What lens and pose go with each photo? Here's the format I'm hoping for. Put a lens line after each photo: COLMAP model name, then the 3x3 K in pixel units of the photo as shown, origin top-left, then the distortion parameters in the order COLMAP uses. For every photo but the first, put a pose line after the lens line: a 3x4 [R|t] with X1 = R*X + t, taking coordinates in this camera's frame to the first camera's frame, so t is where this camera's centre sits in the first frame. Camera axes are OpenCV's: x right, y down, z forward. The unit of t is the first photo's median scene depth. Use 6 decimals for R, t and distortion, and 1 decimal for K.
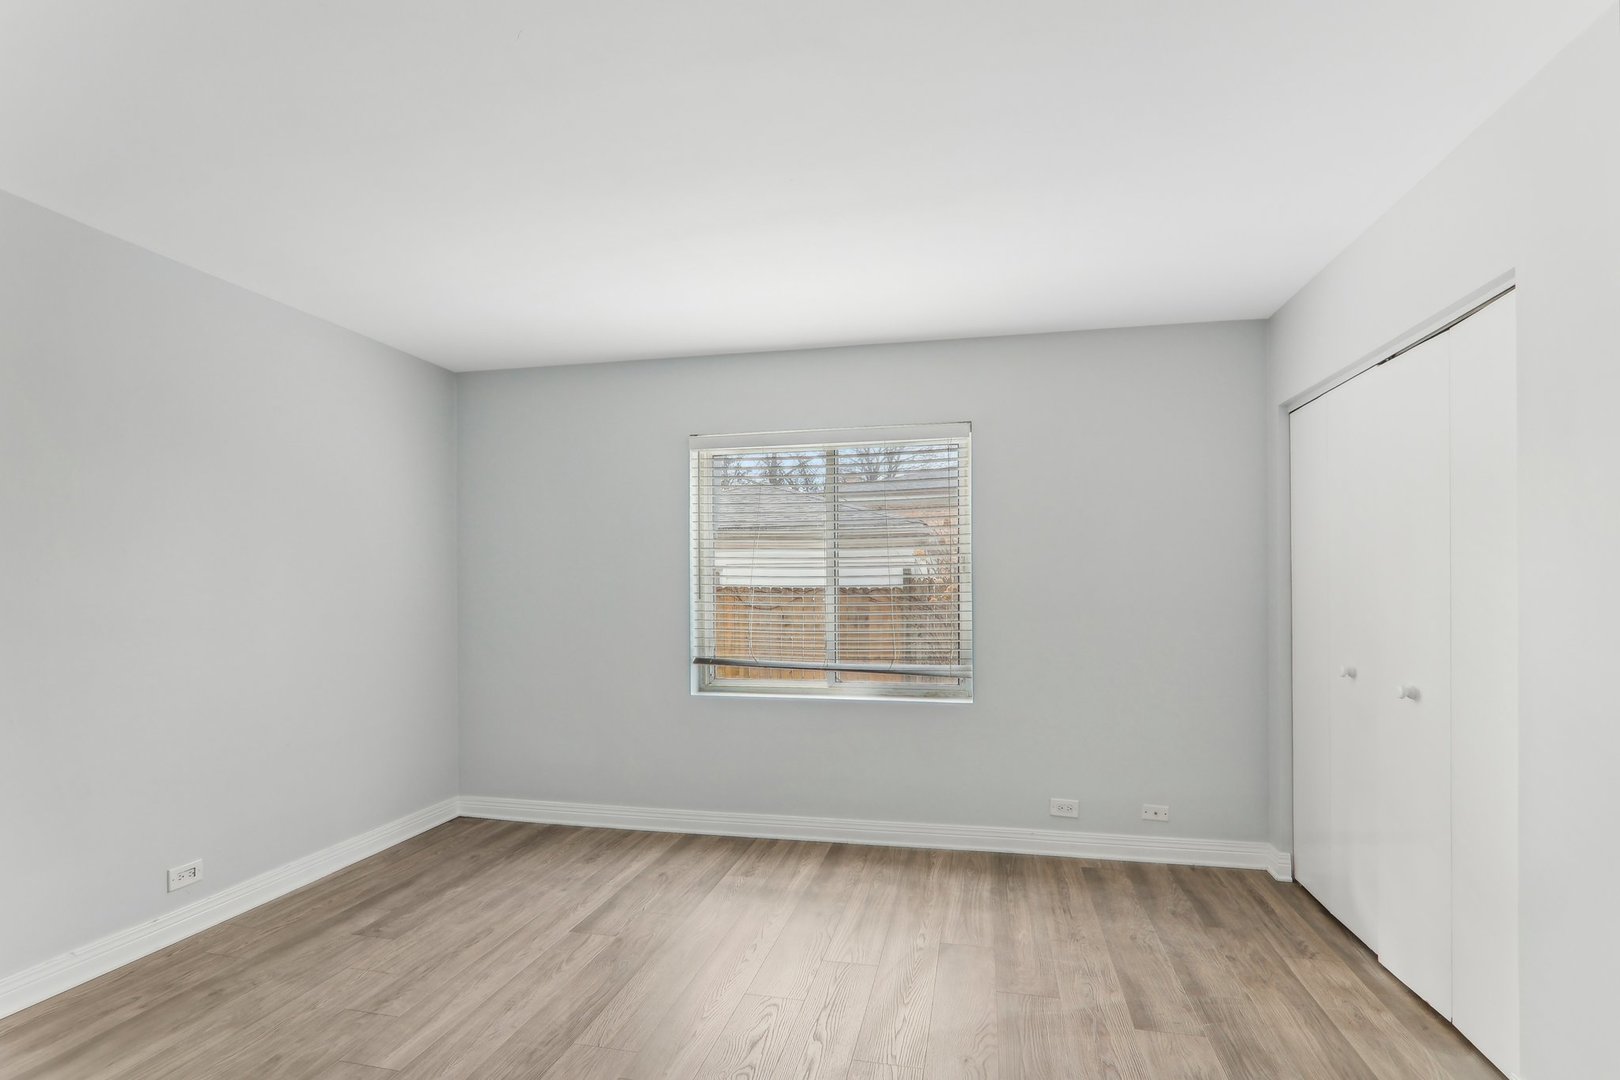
lens RADIAL K [[769.0, 0, 796.6], [0, 769.0, 591.3], [0, 0, 1]] dist [-0.017504, 0.001156]
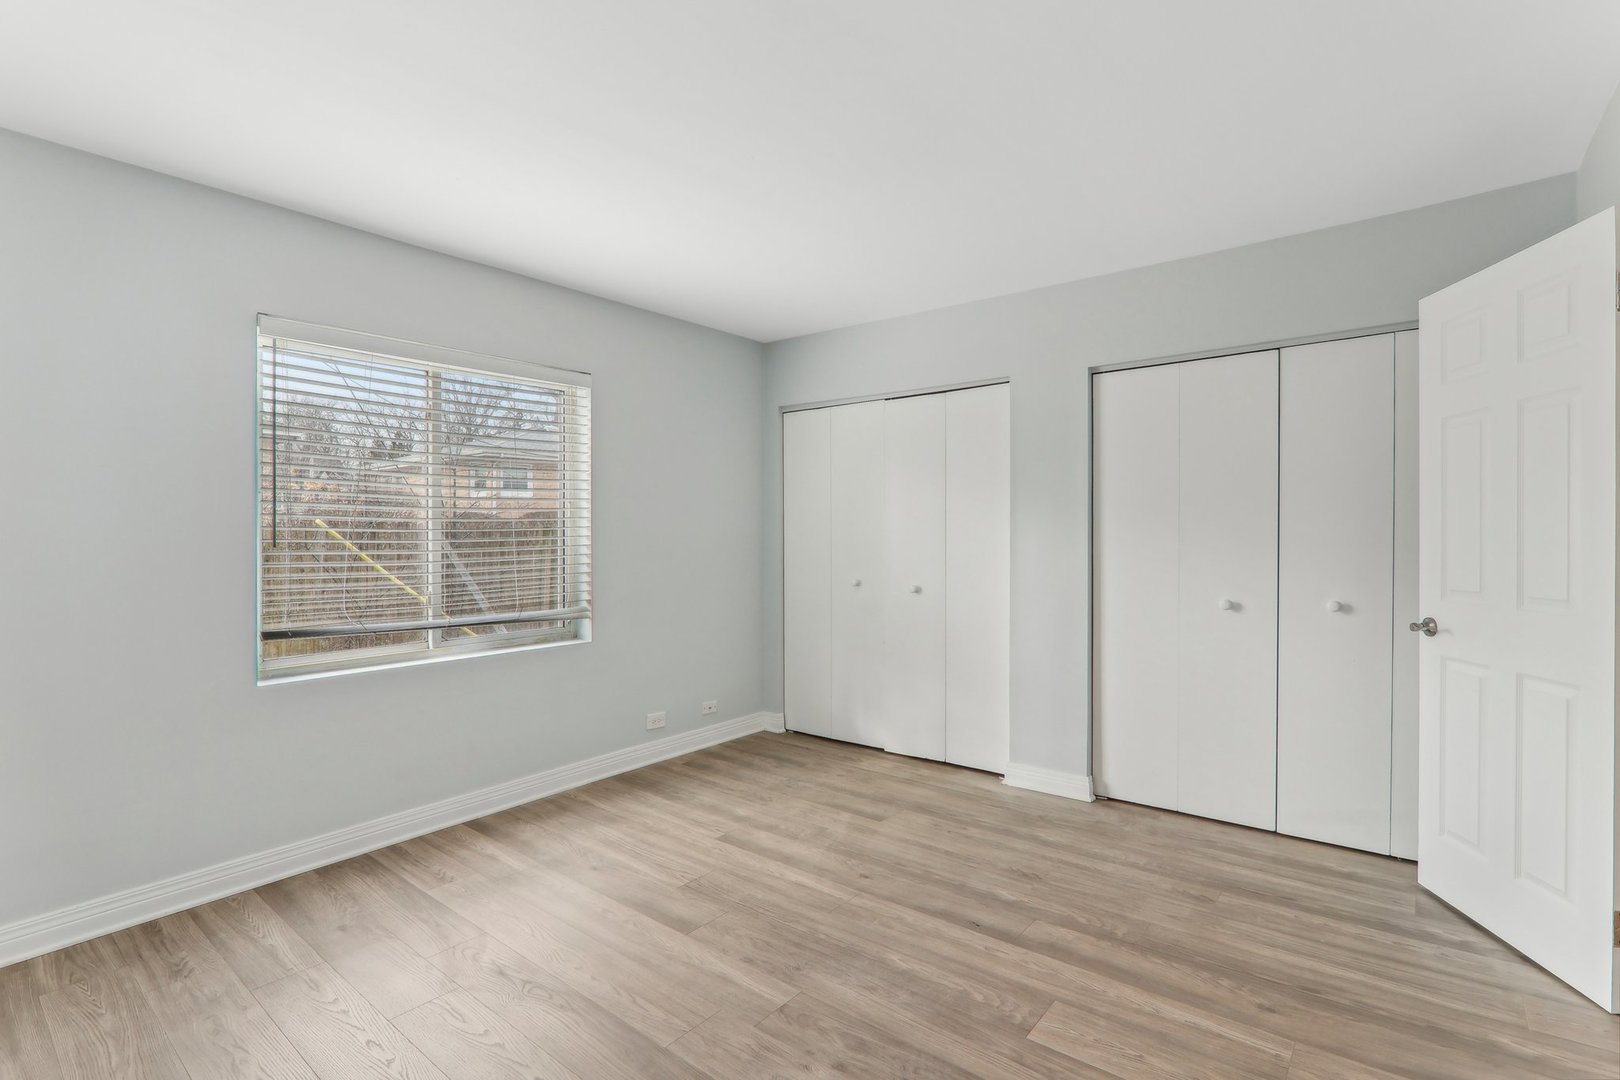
lens RADIAL K [[769.0, 0, 809.5], [0, 769.0, 544.2], [0, 0, 1]] dist [-0.017504, 0.001156]
pose [[0.435310, -0.012105, 0.900199, -0.614867], [0.007136, 0.999925, 0.009995, 0.004208], [-0.900253, 0.002073, 0.435363, 0.288873]]
